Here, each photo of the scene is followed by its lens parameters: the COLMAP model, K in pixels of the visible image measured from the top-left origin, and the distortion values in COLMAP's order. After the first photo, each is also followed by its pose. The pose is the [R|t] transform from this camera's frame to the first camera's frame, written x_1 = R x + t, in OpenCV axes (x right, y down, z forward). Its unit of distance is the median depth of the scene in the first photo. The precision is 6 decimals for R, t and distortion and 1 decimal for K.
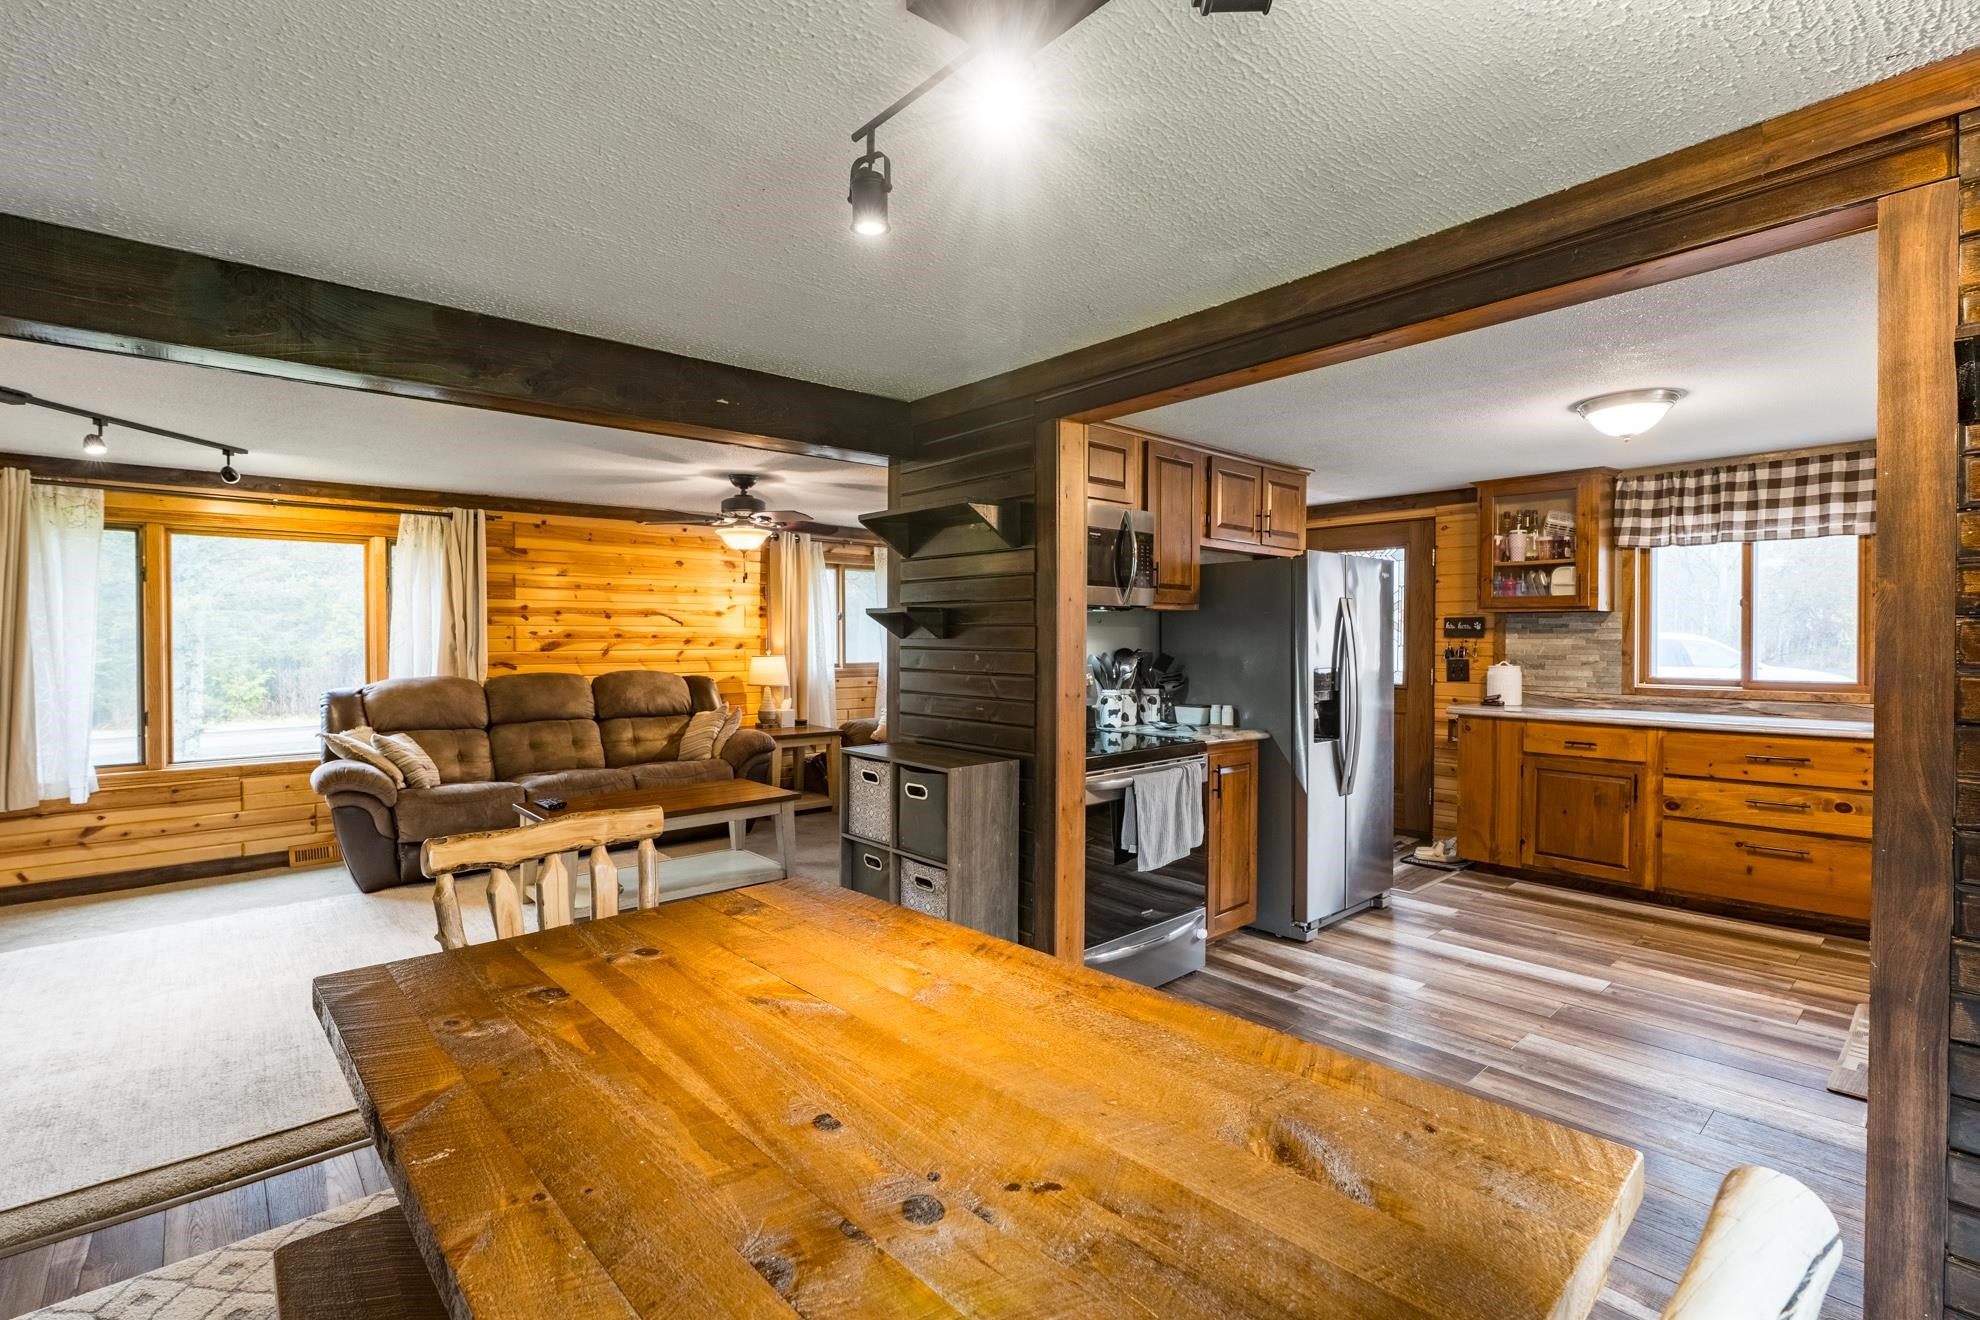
lens RADIAL K [[900.4, 0, 967.2], [0, 900.4, 652.2], [0, 0, 1]] dist [-0.008836, 0.002933]
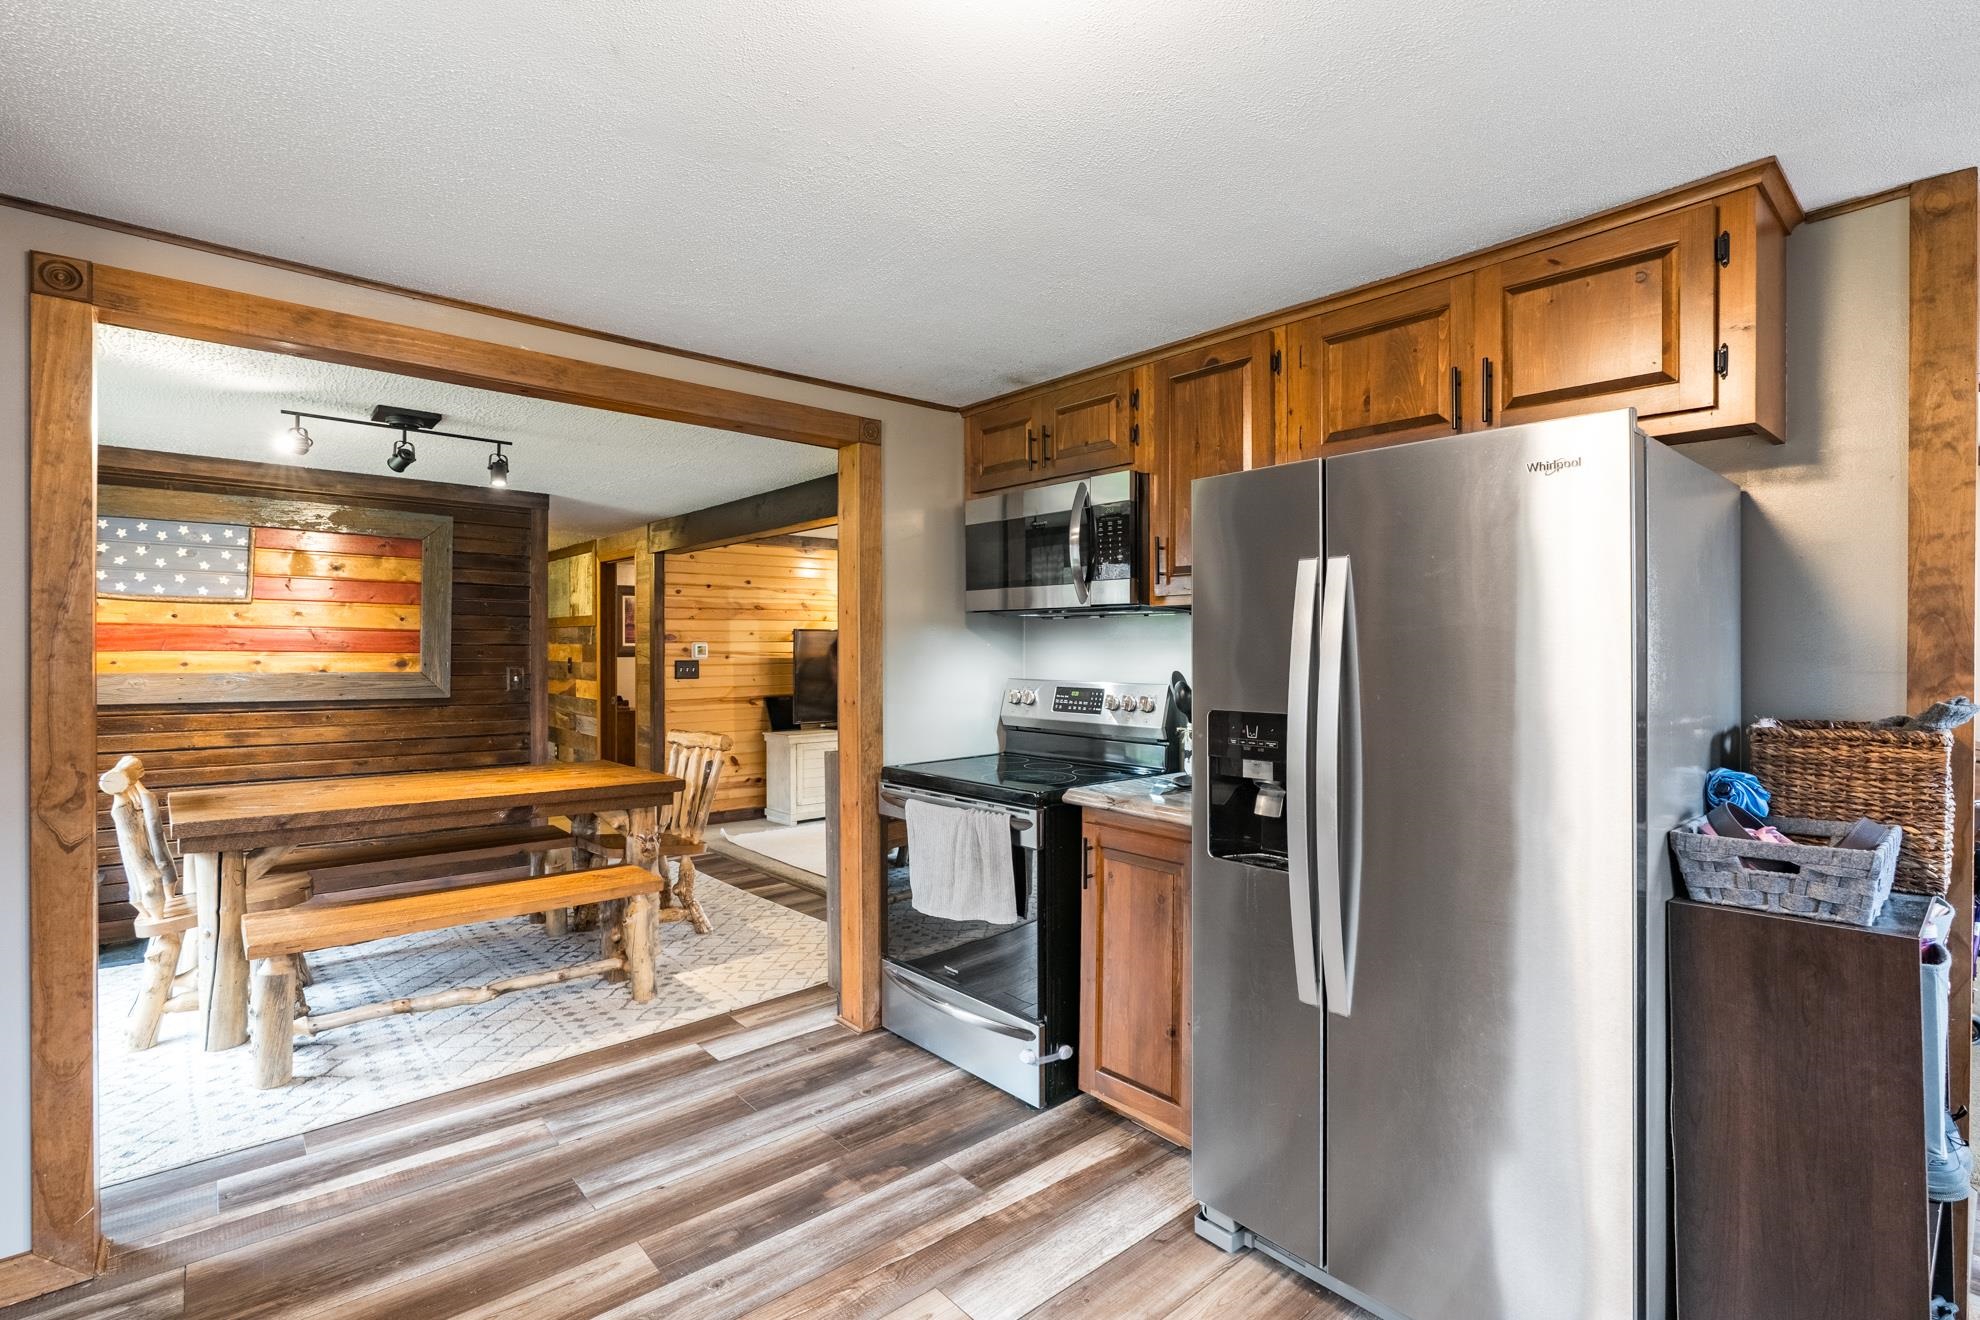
lens RADIAL K [[900.4, 0, 997.7], [0, 900.4, 654.9], [0, 0, 1]] dist [-0.008836, 0.002933]
pose [[0.009533, 0.007219, -0.999929, 0.792191], [-0.018265, 0.999808, 0.007044, -0.011569], [0.999788, 0.018196, 0.009663, 0.779340]]
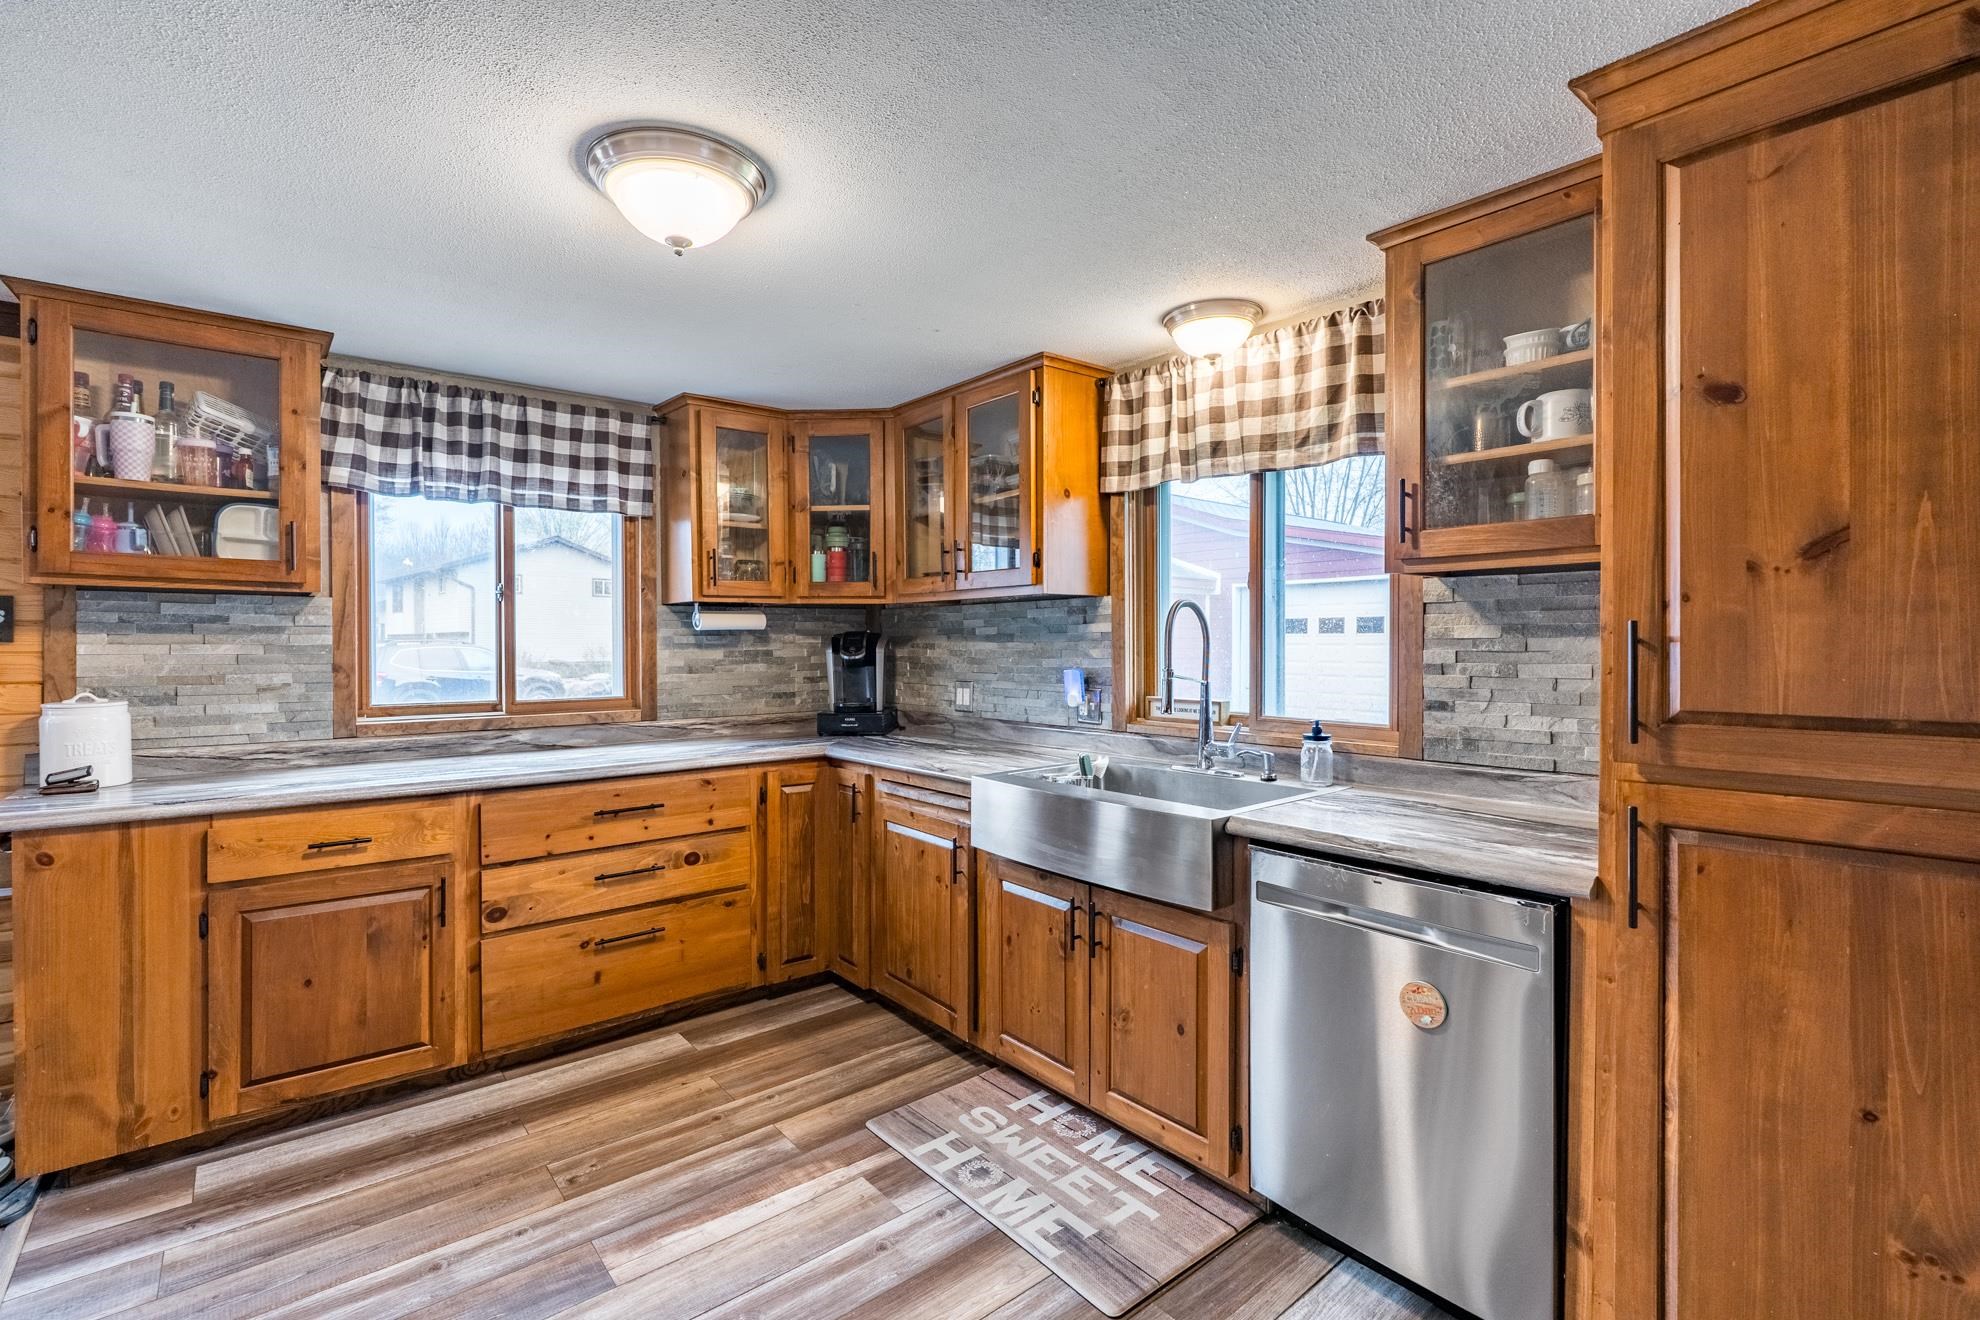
lens RADIAL K [[900.4, 0, 983.2], [0, 900.4, 650.6], [0, 0, 1]] dist [-0.008836, 0.002933]
pose [[0.026987, -0.008880, 0.999596, 0.178272], [0.018447, 0.999795, 0.008384, -0.008636], [-0.999466, 0.018214, 0.027145, 0.636011]]
